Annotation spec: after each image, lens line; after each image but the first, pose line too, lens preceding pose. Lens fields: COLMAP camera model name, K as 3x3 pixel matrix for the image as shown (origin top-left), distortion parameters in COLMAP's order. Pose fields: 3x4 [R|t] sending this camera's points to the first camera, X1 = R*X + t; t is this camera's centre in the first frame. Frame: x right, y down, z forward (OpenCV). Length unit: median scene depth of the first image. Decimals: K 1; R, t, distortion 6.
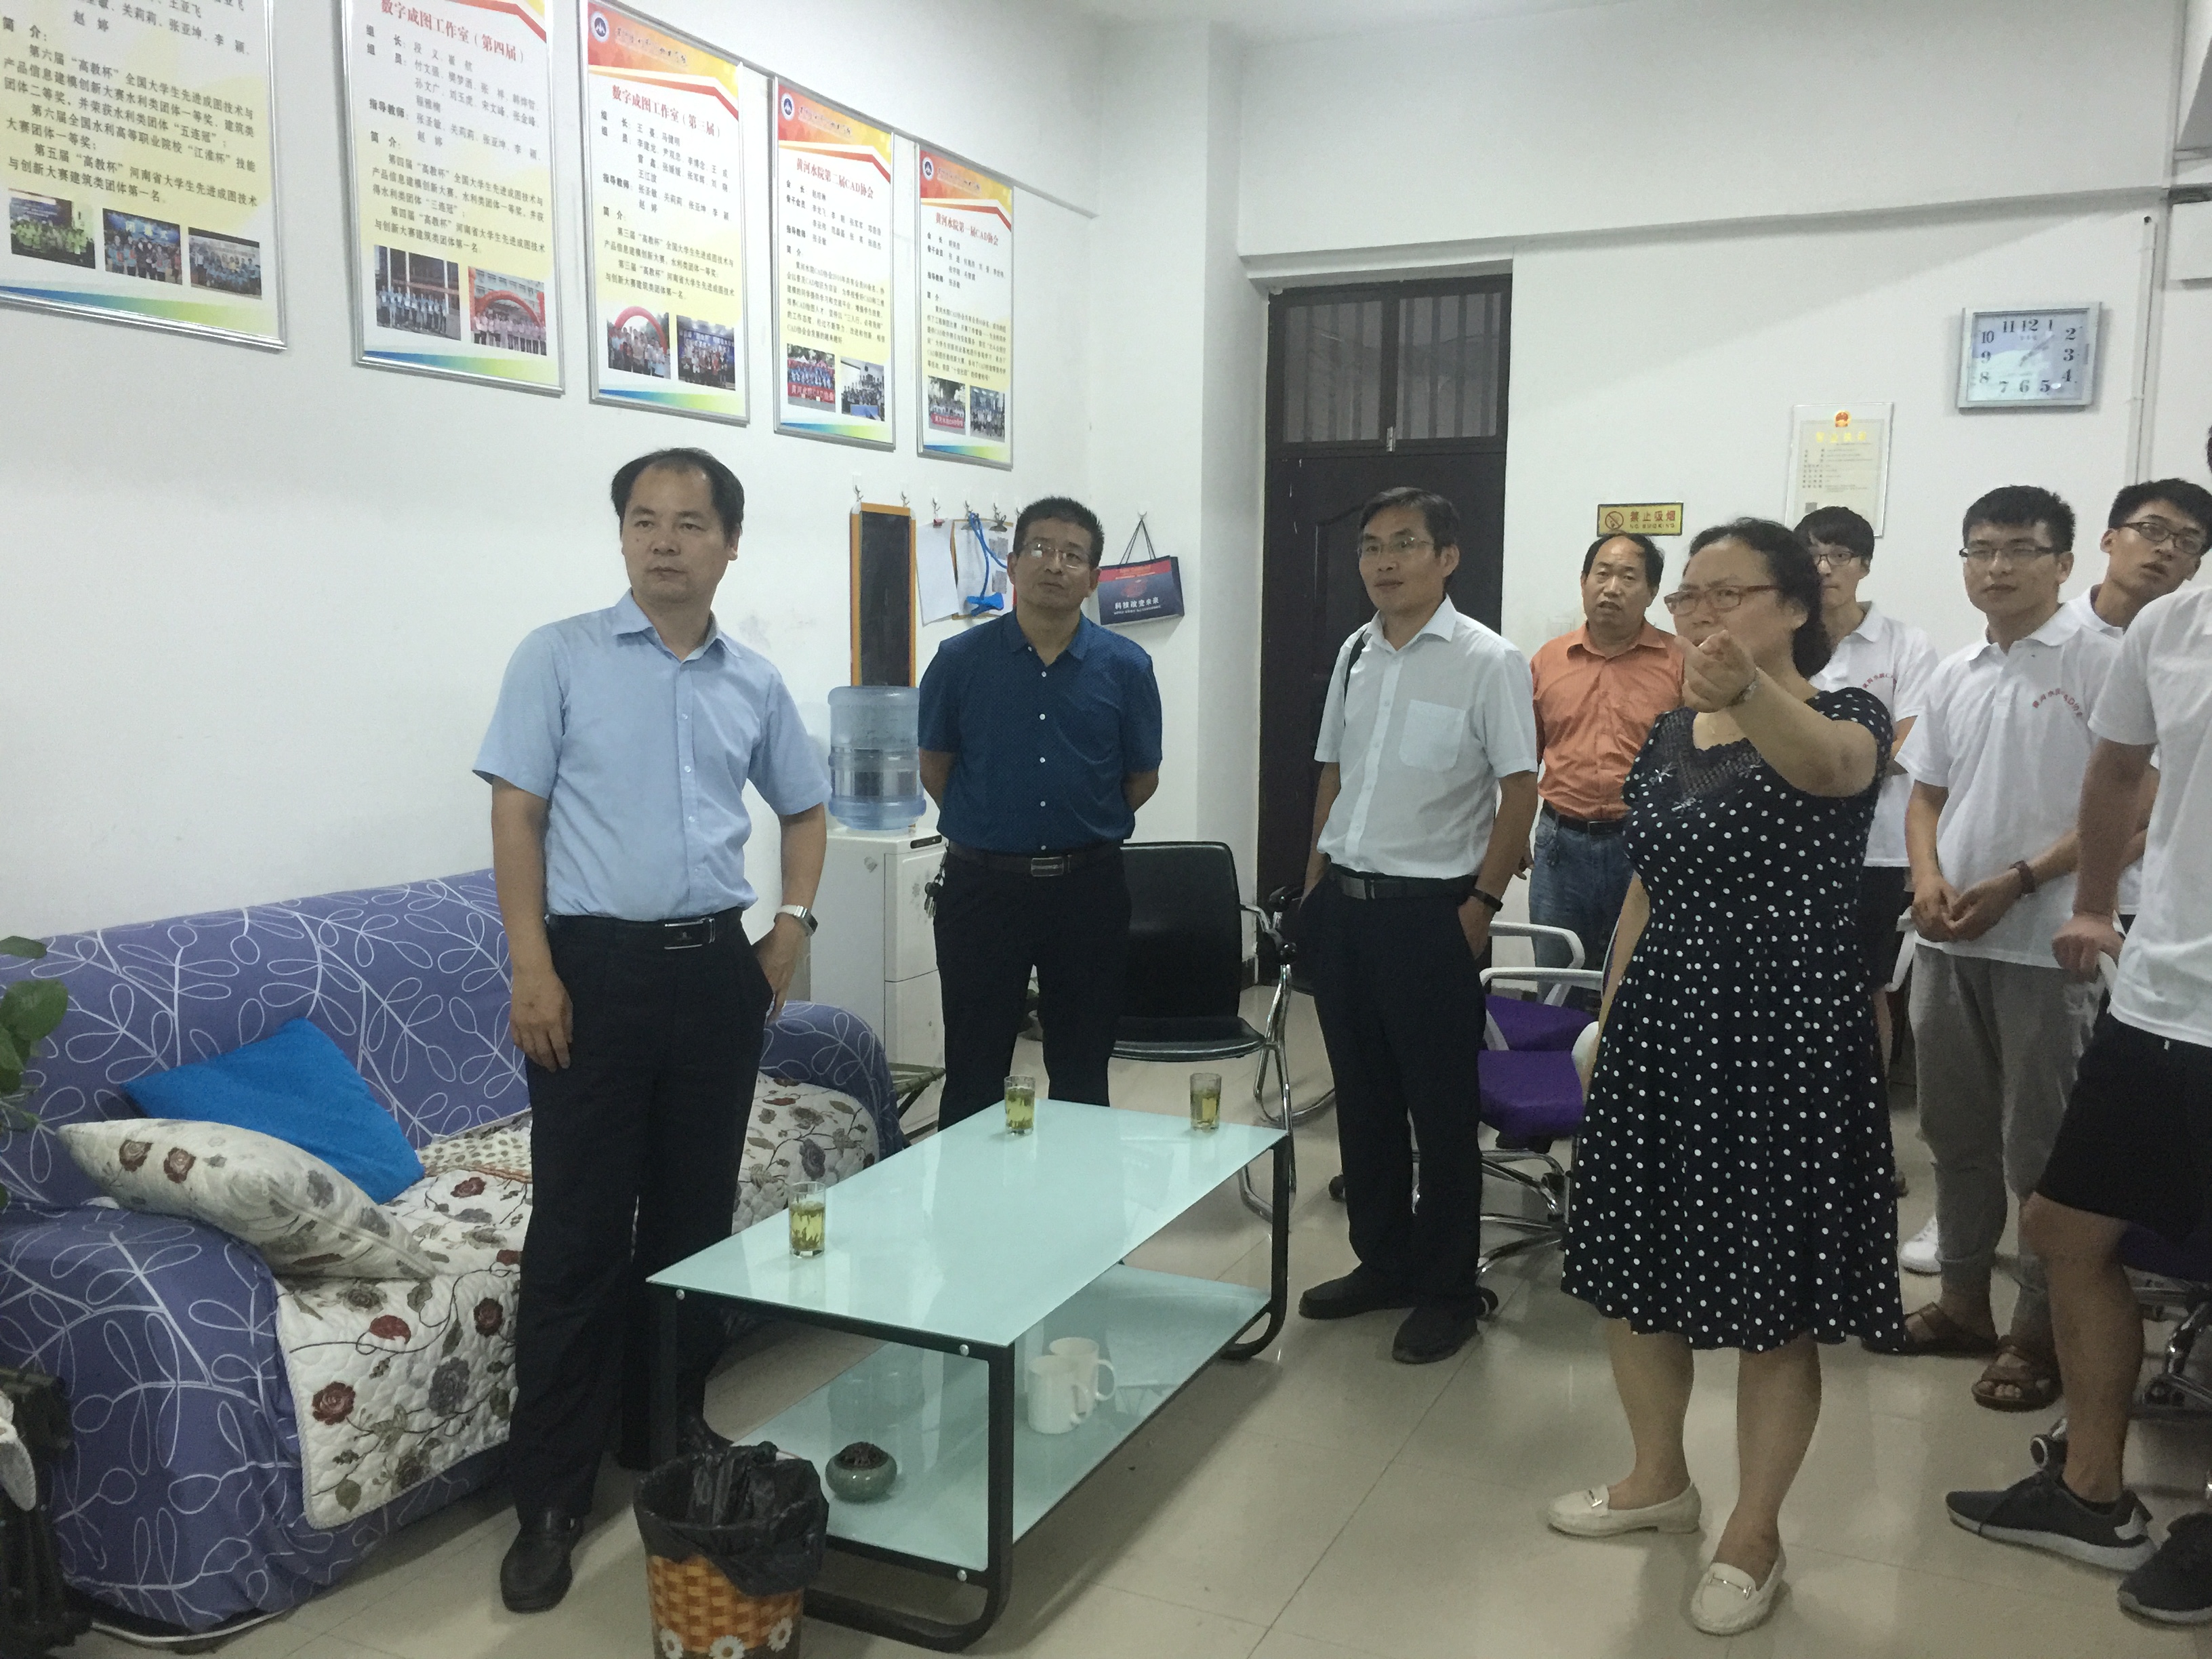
lens RADIAL K [[1924.7, 0, 1106.0], [0, 1924.7, 829.5], [0, 0, 1]] dist [0.147546, -0.196032]
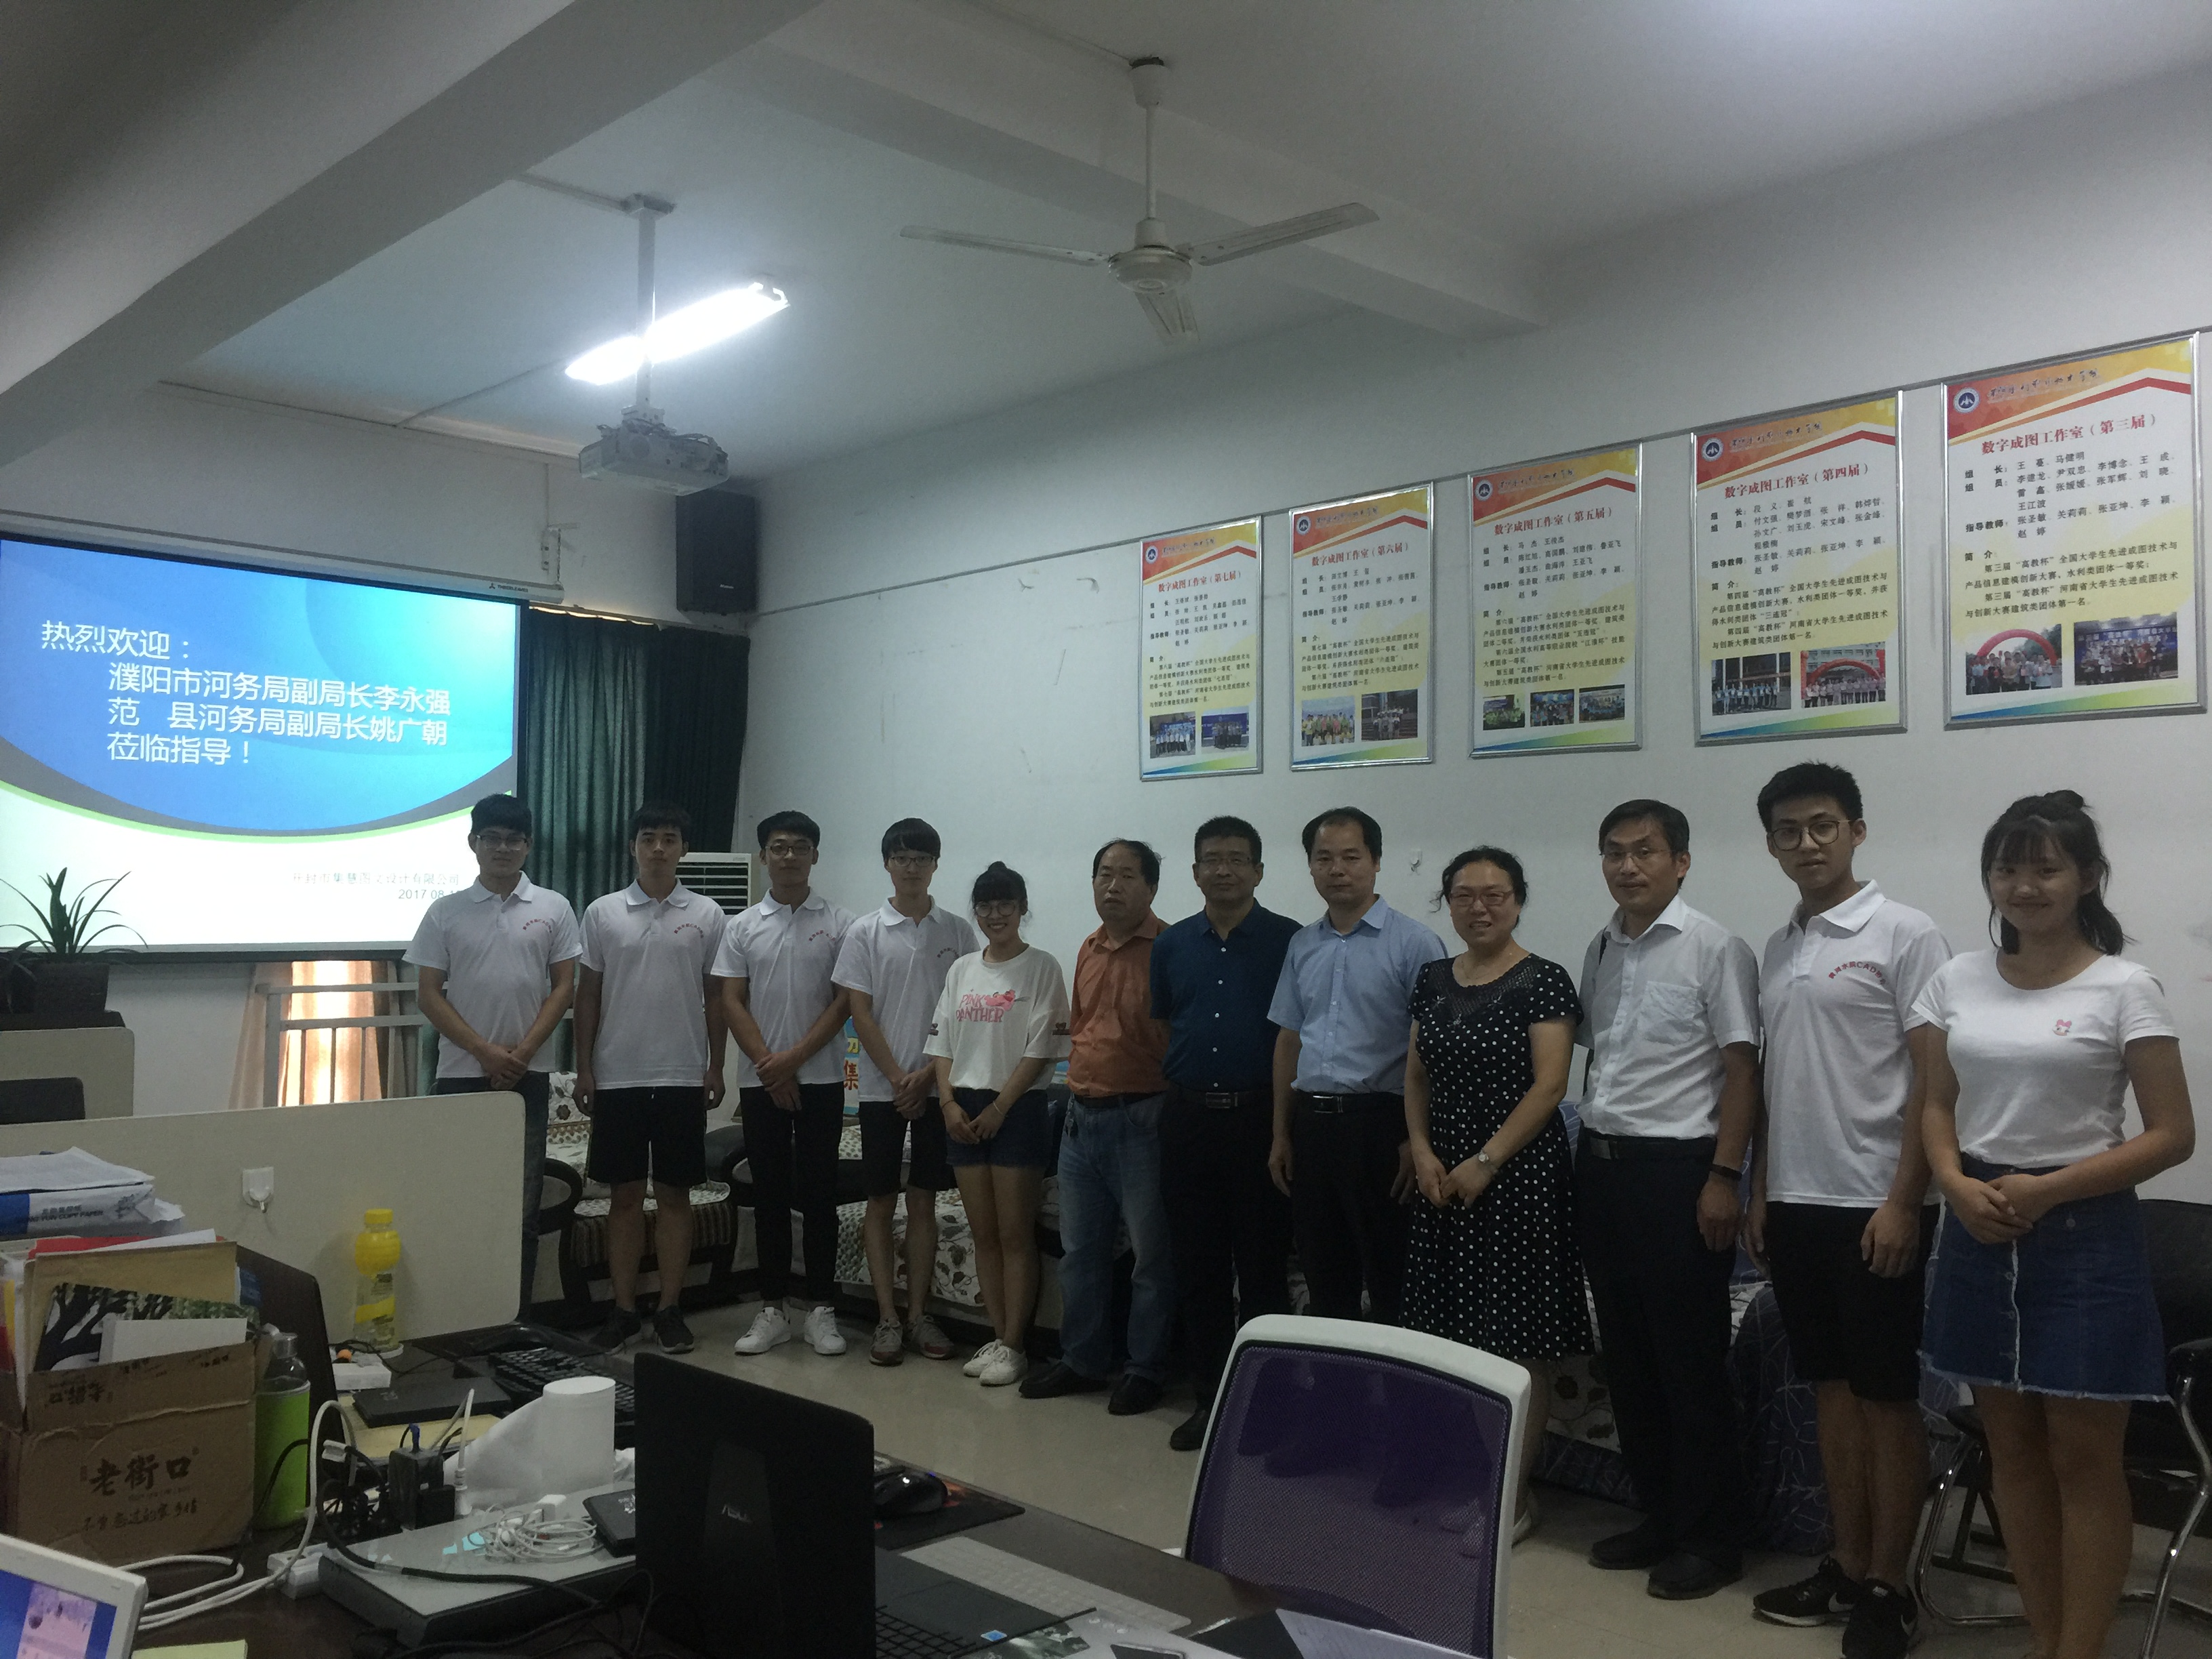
lens RADIAL K [[1924.7, 0, 1106.0], [0, 1924.7, 829.5], [0, 0, 1]] dist [0.147546, -0.196032]
pose [[-0.372865, -0.055665, -0.926214, 1.060837], [-0.118064, 0.992932, -0.012145, -0.105196], [0.920344, 0.104824, -0.376801, 1.115555]]
